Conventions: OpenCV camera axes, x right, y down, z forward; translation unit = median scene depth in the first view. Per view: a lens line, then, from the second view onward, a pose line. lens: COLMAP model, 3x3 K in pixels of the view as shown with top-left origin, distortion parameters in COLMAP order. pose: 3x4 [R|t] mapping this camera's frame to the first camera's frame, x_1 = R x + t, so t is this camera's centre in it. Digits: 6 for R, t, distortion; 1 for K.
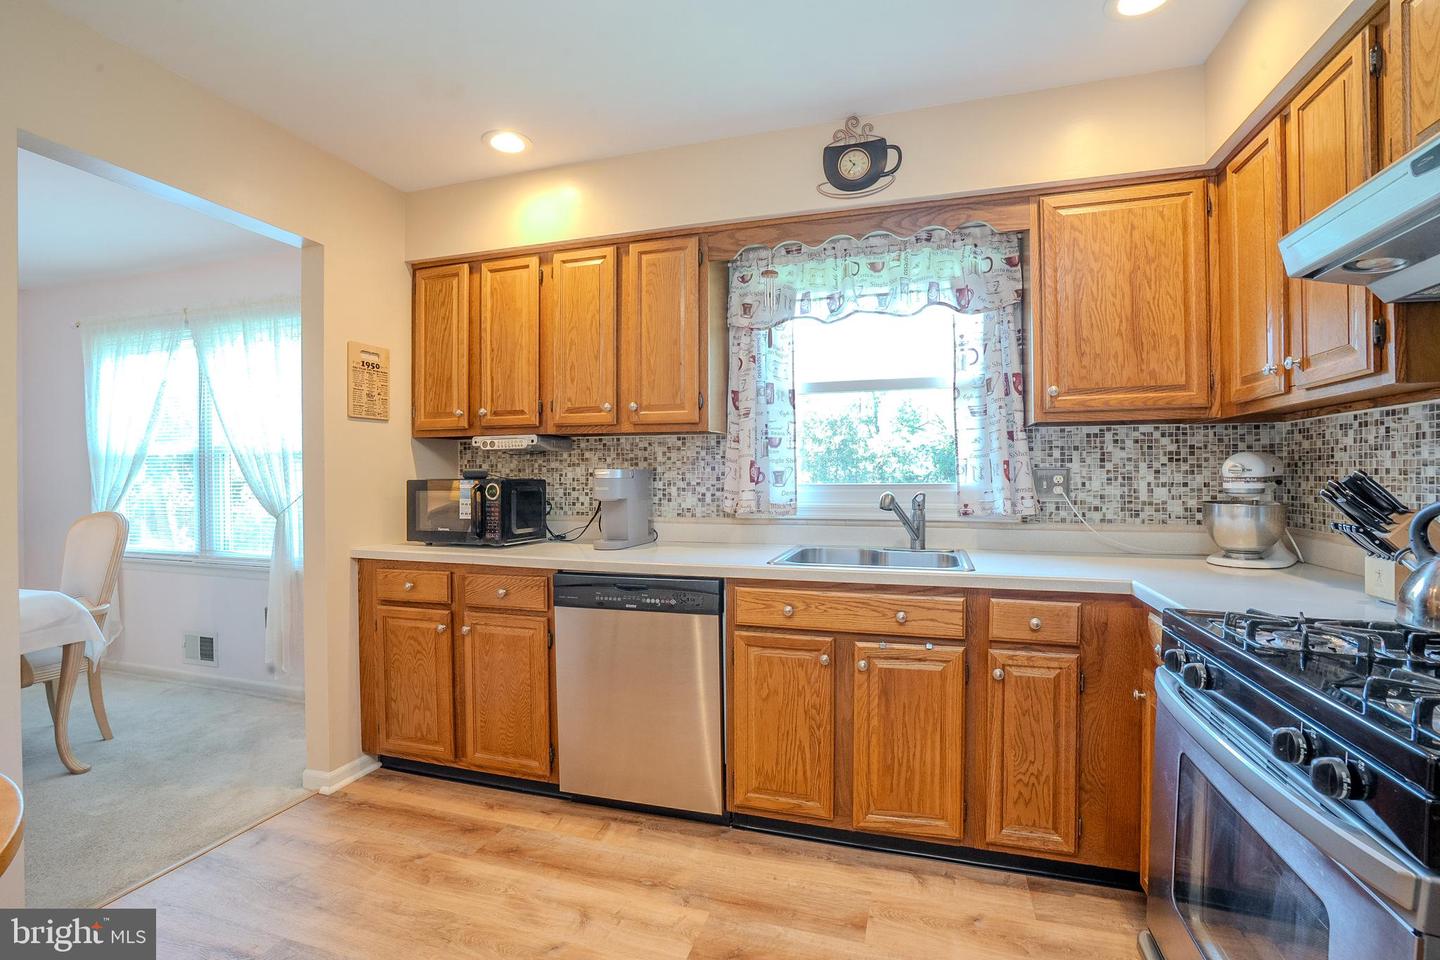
lens RADIAL K [[664.1, 0, 719.3], [0, 664.1, 476.0], [0, 0, 1]] dist [-0.067159, 0.031462]
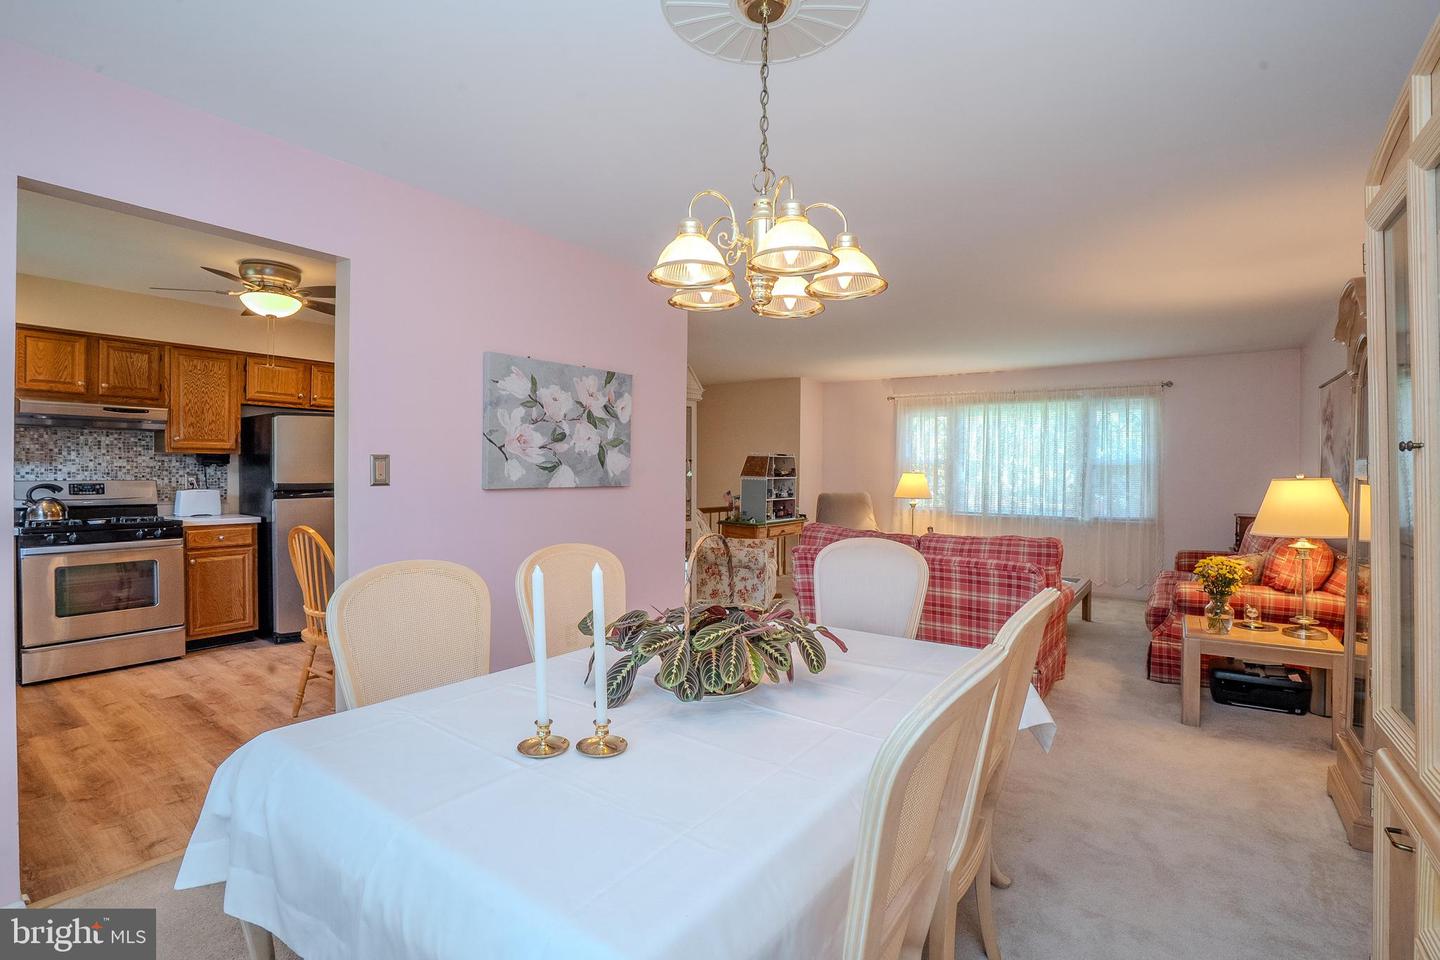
lens RADIAL K [[658.5, 0, 720.0], [0, 658.5, 480.0], [0, 0, 1]] dist [-0.050713, 0.016666]
pose [[-0.950192, -0.010477, 0.311489, -1.653801], [-0.005874, 0.999859, 0.015712, -0.032365], [-0.311610, 0.013099, -0.950120, 1.468609]]
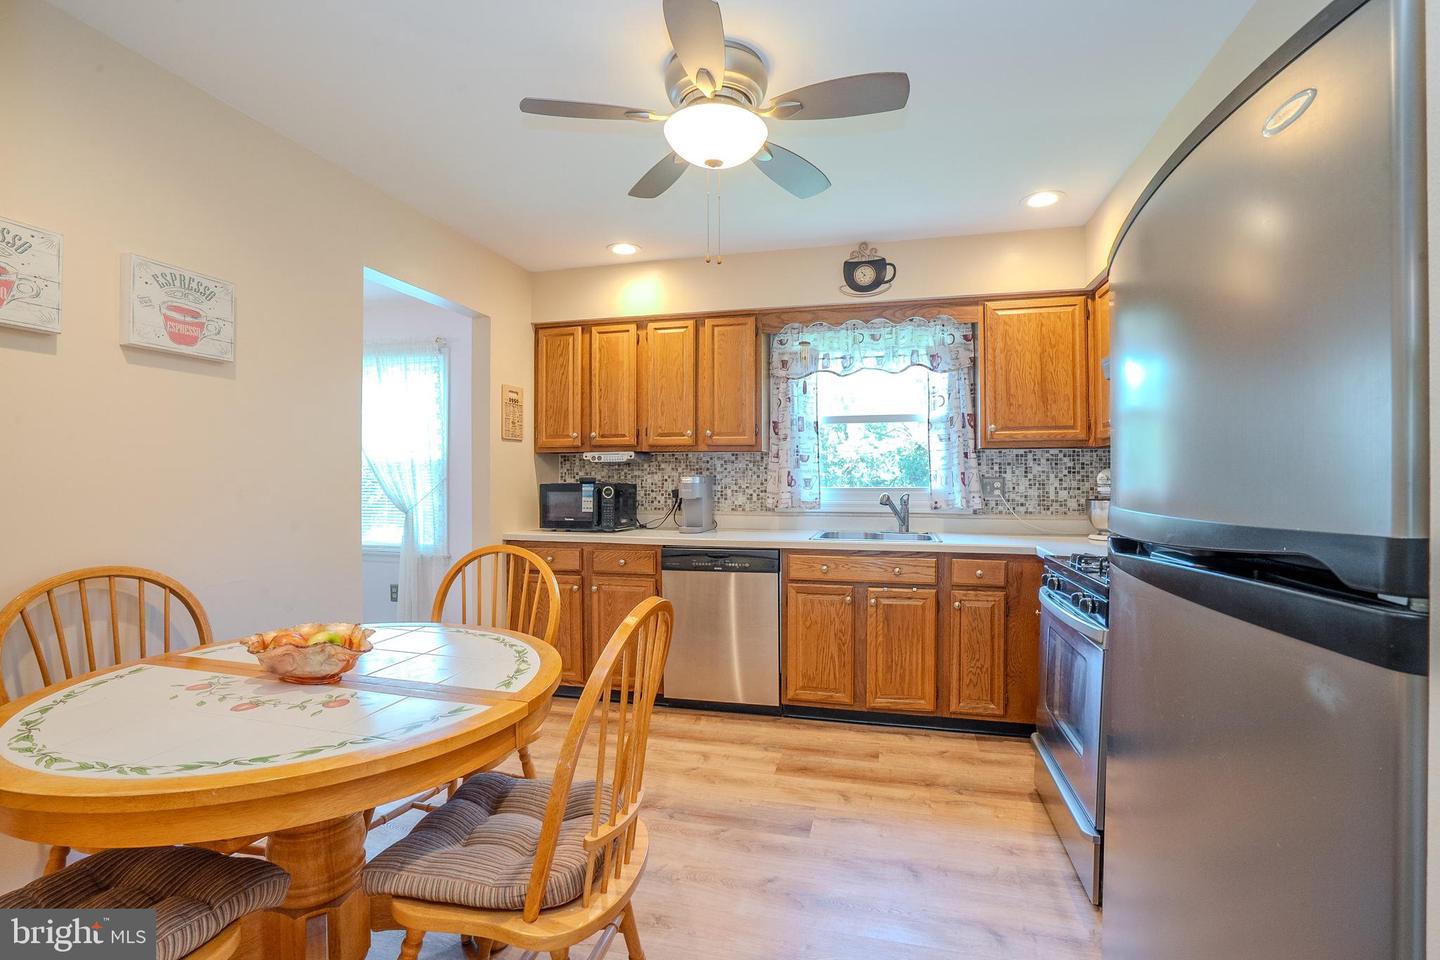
lens RADIAL K [[664.1, 0, 719.3], [0, 664.1, 476.0], [0, 0, 1]] dist [-0.067159, 0.031462]
pose [[0.998724, 0.003794, 0.050358, -0.187226], [-0.003508, 0.999977, -0.005781, -0.004161], [-0.050379, 0.005597, 0.998714, -0.457436]]
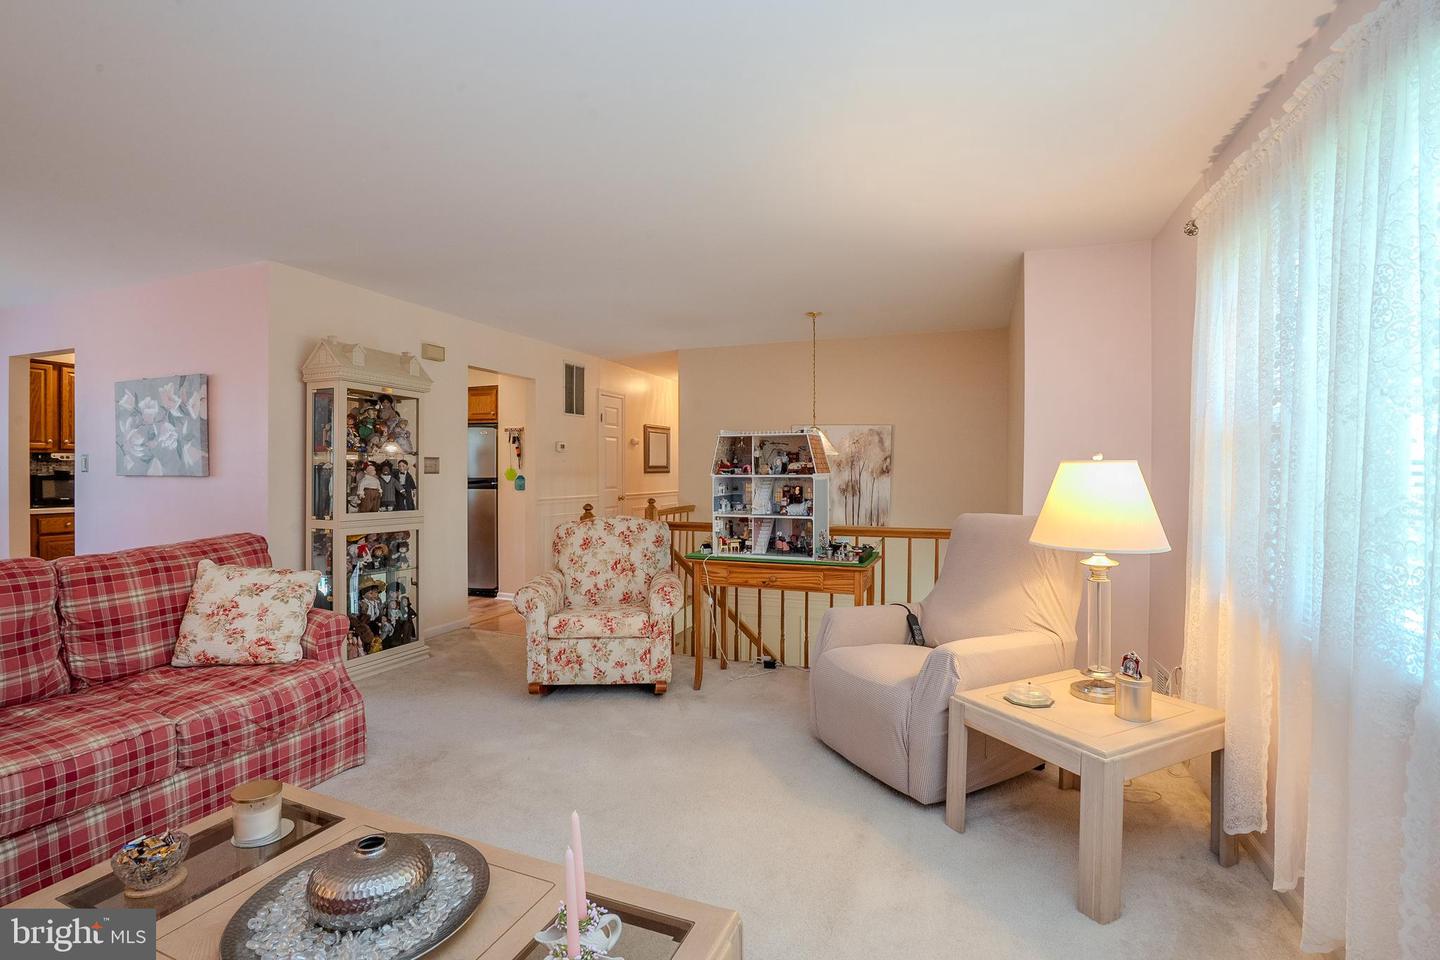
lens RADIAL K [[664.1, 0, 719.3], [0, 664.1, 476.0], [0, 0, 1]] dist [-0.067159, 0.031462]
pose [[0.063814, -0.003914, 0.997954, -2.502960], [-0.000966, 0.999992, 0.003984, -0.001497], [-0.997961, -0.001219, 0.063809, -1.293314]]
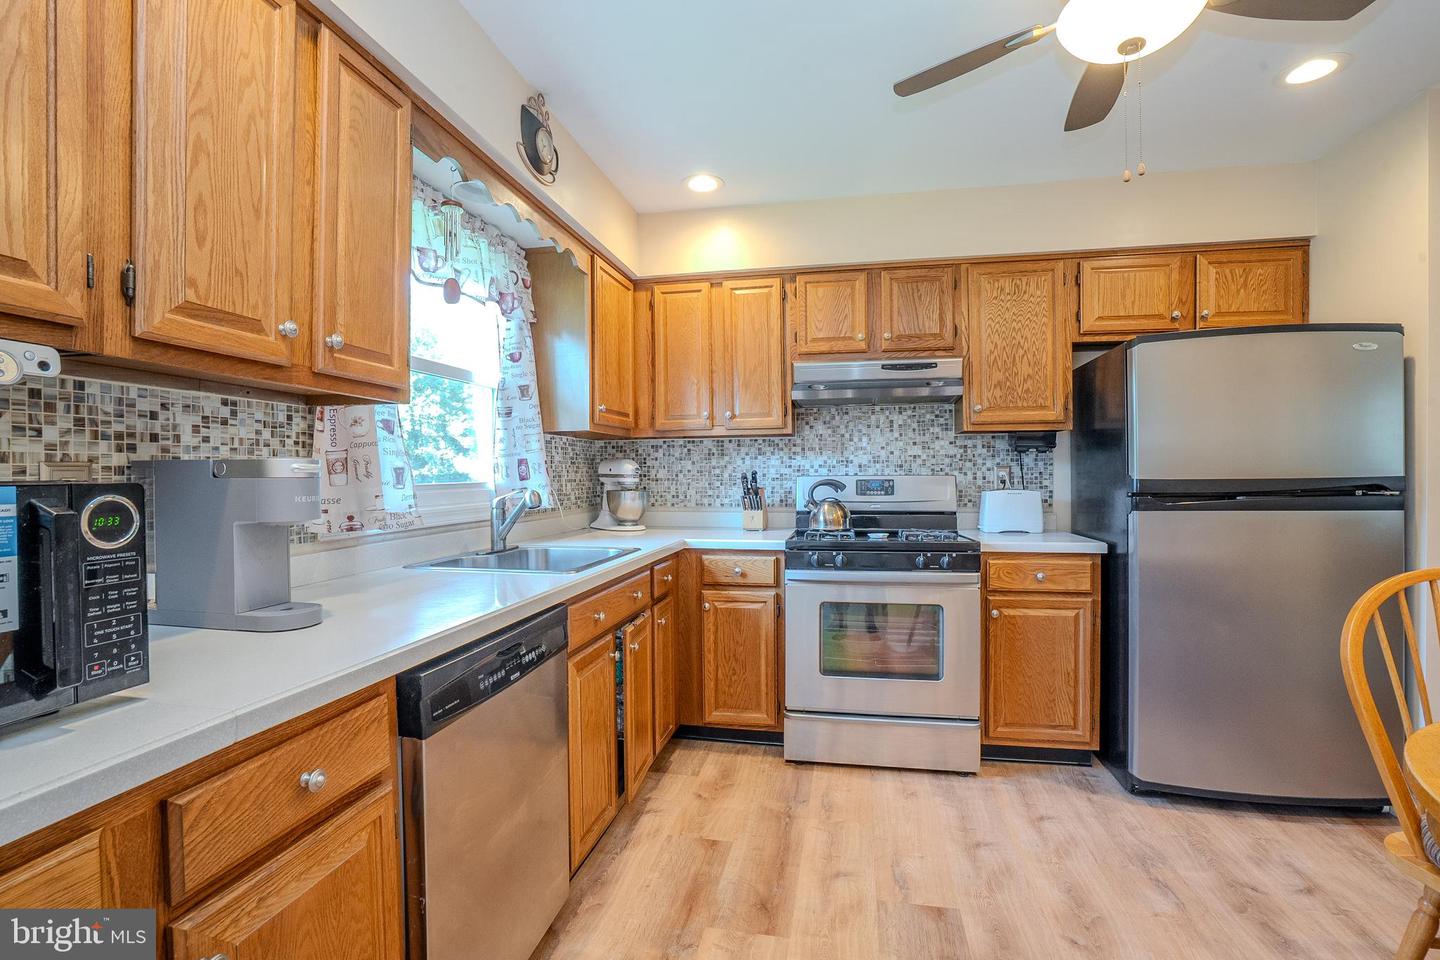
lens RADIAL K [[664.1, 0, 719.3], [0, 664.1, 476.0], [0, 0, 1]] dist [-0.067159, 0.031462]
pose [[-0.109152, -0.000156, 0.994025, -0.708164], [0.008112, 0.999967, 0.001048, 0.004358], [-0.993992, 0.008178, -0.109147, 0.789882]]
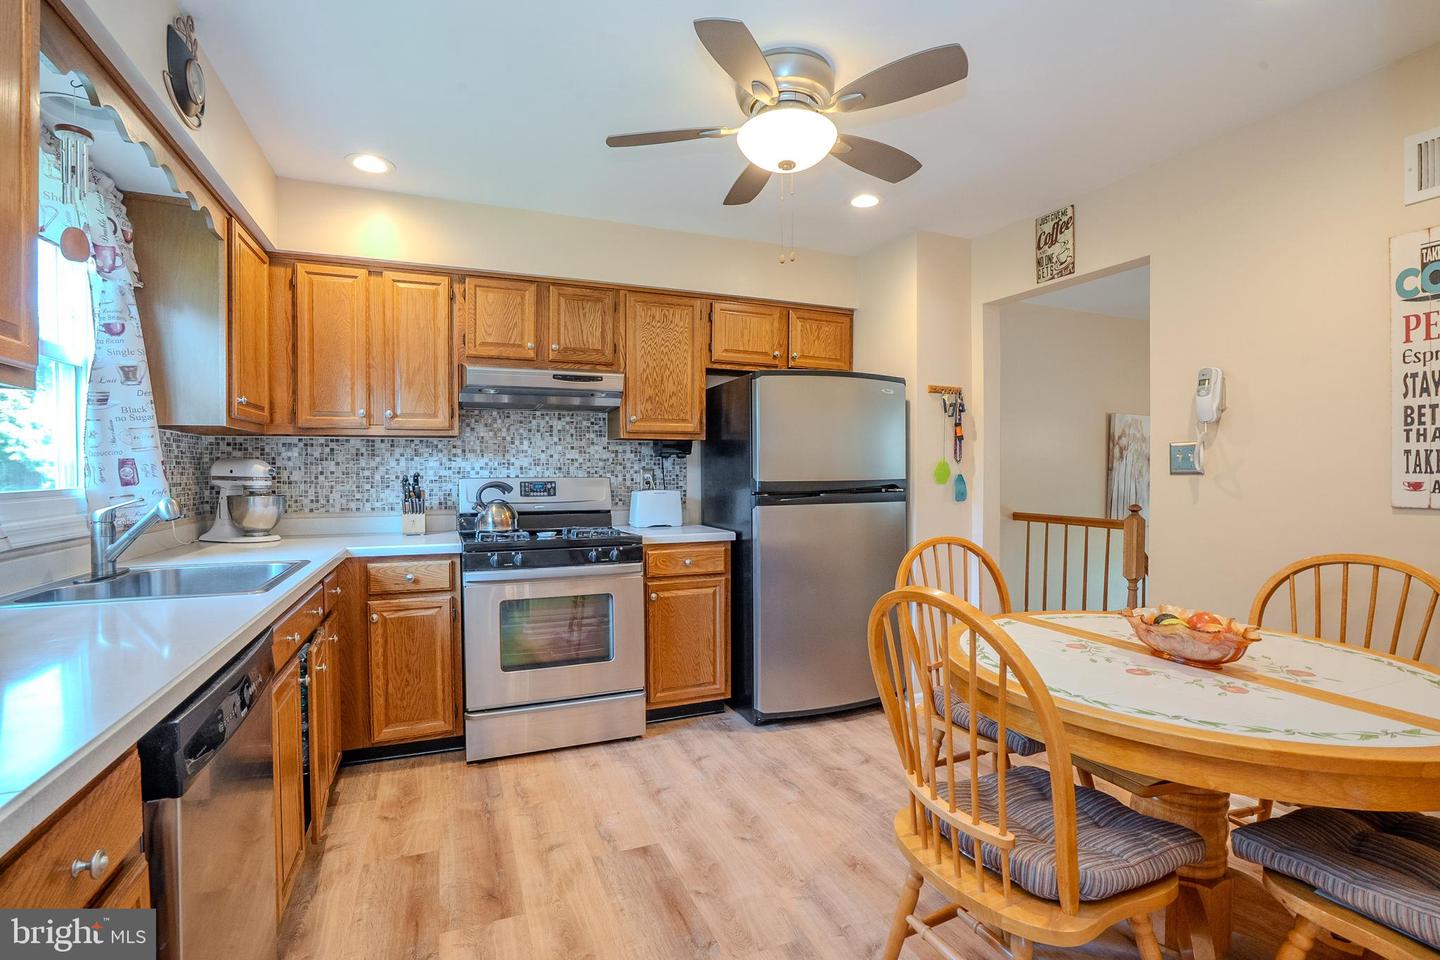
lens RADIAL K [[664.1, 0, 719.3], [0, 664.1, 476.0], [0, 0, 1]] dist [-0.067159, 0.031462]
pose [[-0.649646, -0.002954, 0.760231, -0.733206], [0.005109, 0.999953, 0.008251, -0.005556], [-0.760219, 0.009244, -0.649601, 0.949205]]
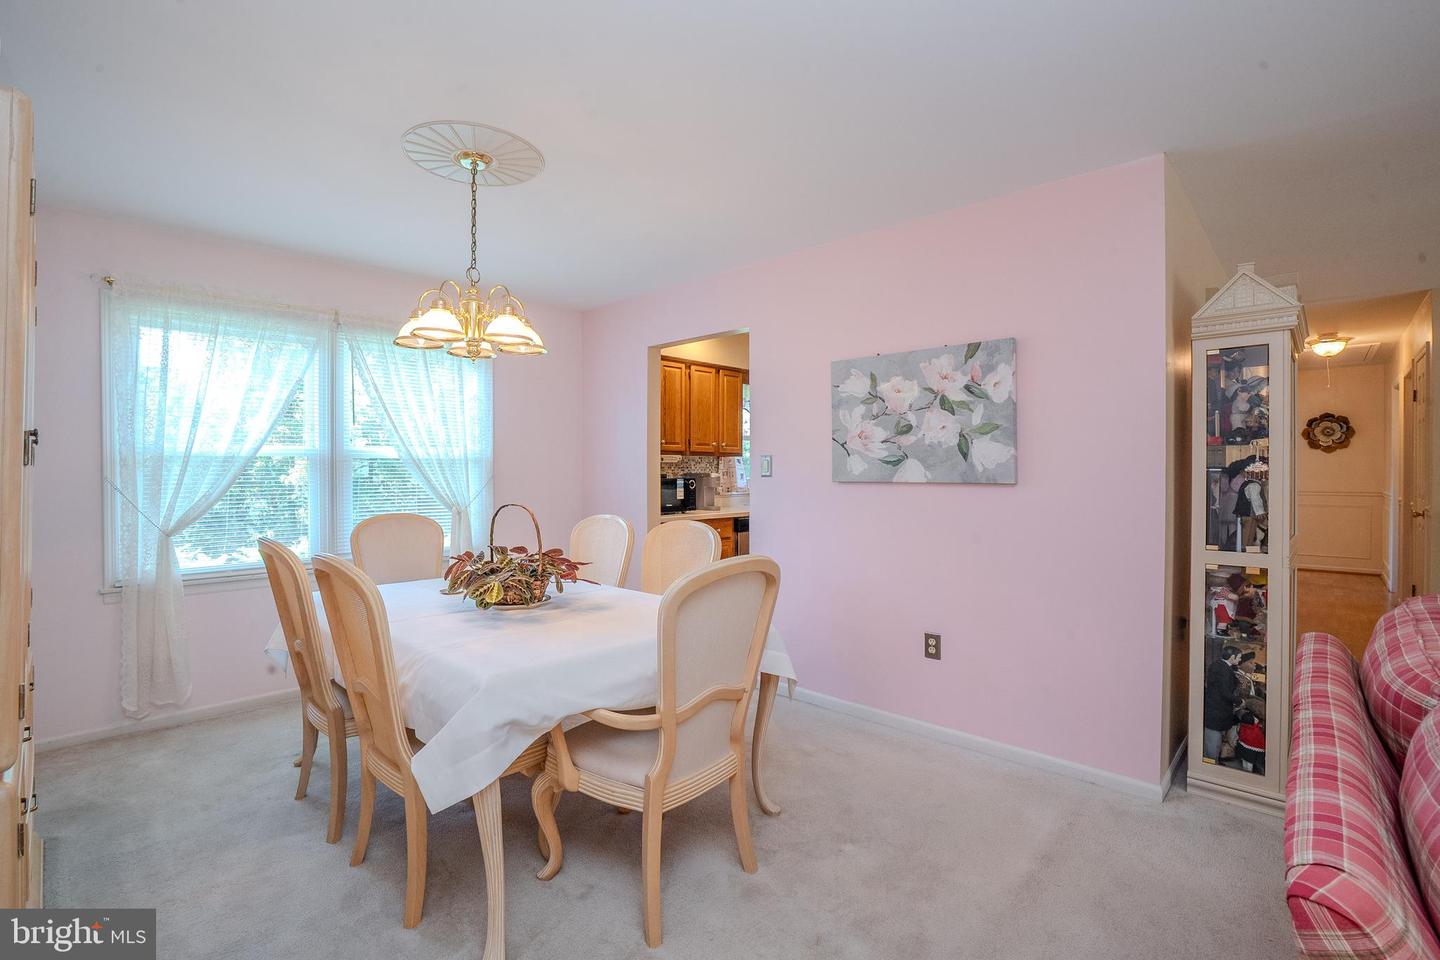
lens RADIAL K [[664.1, 0, 719.3], [0, 664.1, 476.0], [0, 0, 1]] dist [-0.067159, 0.031462]
pose [[0.427164, -0.006988, 0.904147, -2.242113], [0.002390, 0.999975, 0.006599, -0.015599], [-0.904171, -0.000658, 0.427171, 0.070386]]
